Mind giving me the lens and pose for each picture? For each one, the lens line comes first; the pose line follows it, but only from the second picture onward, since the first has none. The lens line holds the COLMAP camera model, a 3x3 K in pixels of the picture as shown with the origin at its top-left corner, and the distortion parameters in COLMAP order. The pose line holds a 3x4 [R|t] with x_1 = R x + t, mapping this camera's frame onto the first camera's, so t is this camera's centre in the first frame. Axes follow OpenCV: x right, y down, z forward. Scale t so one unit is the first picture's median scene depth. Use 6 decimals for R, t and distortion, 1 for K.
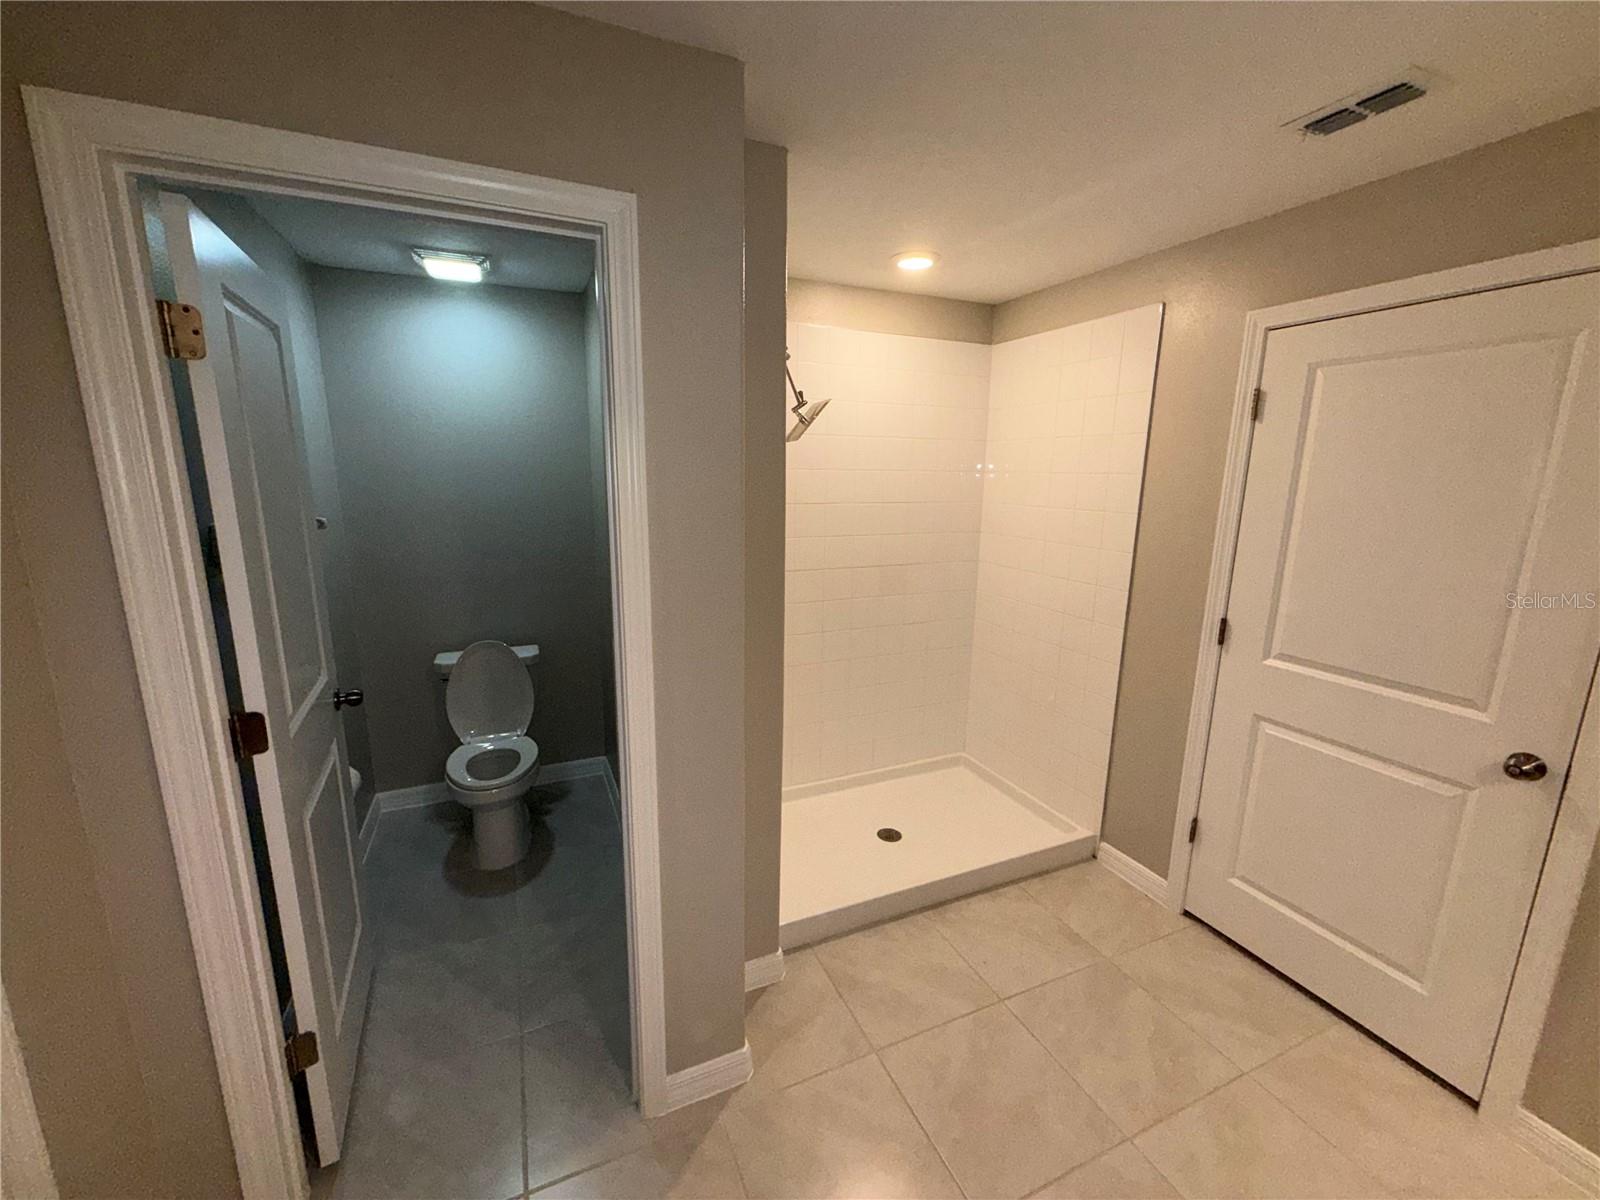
lens RADIAL K [[641.0, 0, 805.7], [0, 641.0, 597.8], [0, 0, 1]] dist [0.007246, -0.002648]
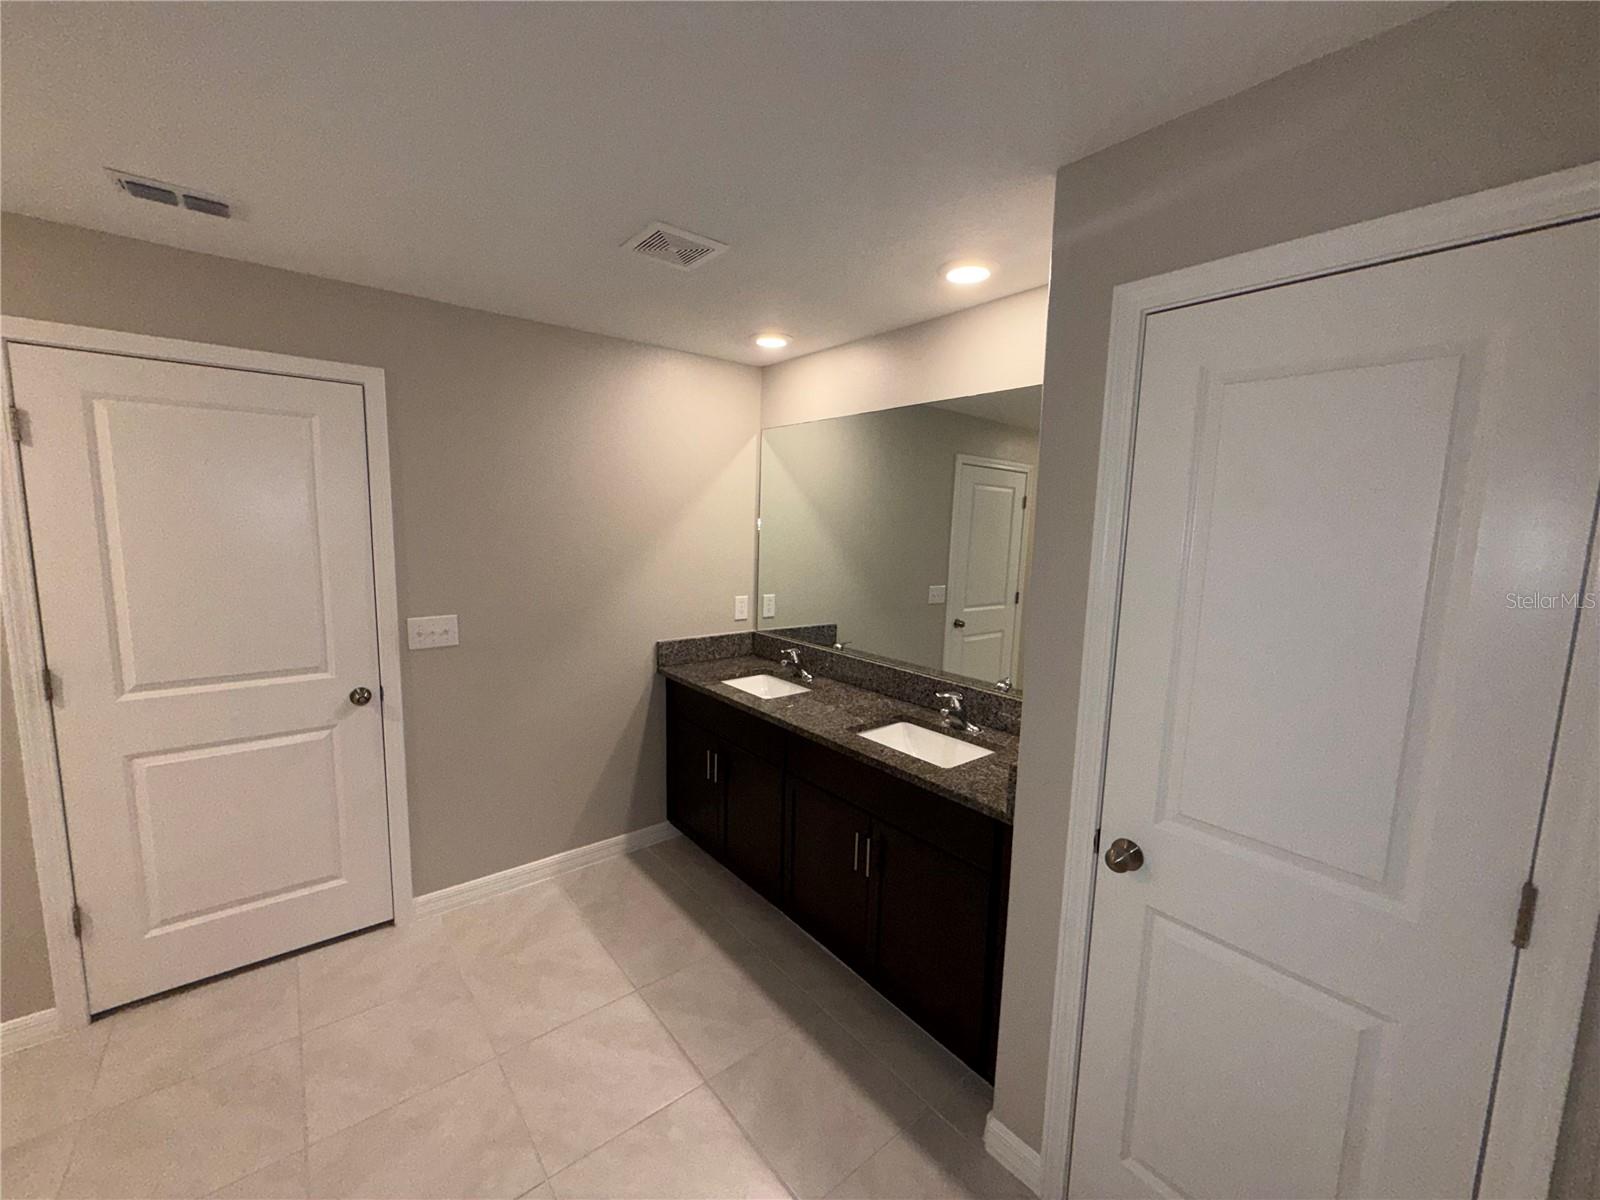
lens RADIAL K [[641.0, 0, 806.0], [0, 641.0, 604.5], [0, 0, 1]] dist [0.007246, -0.002648]
pose [[-0.276132, -0.143311, 0.950375, -0.541616], [0.162762, 0.967566, 0.193194, -0.066000], [-0.947238, 0.208032, -0.243851, 0.285259]]
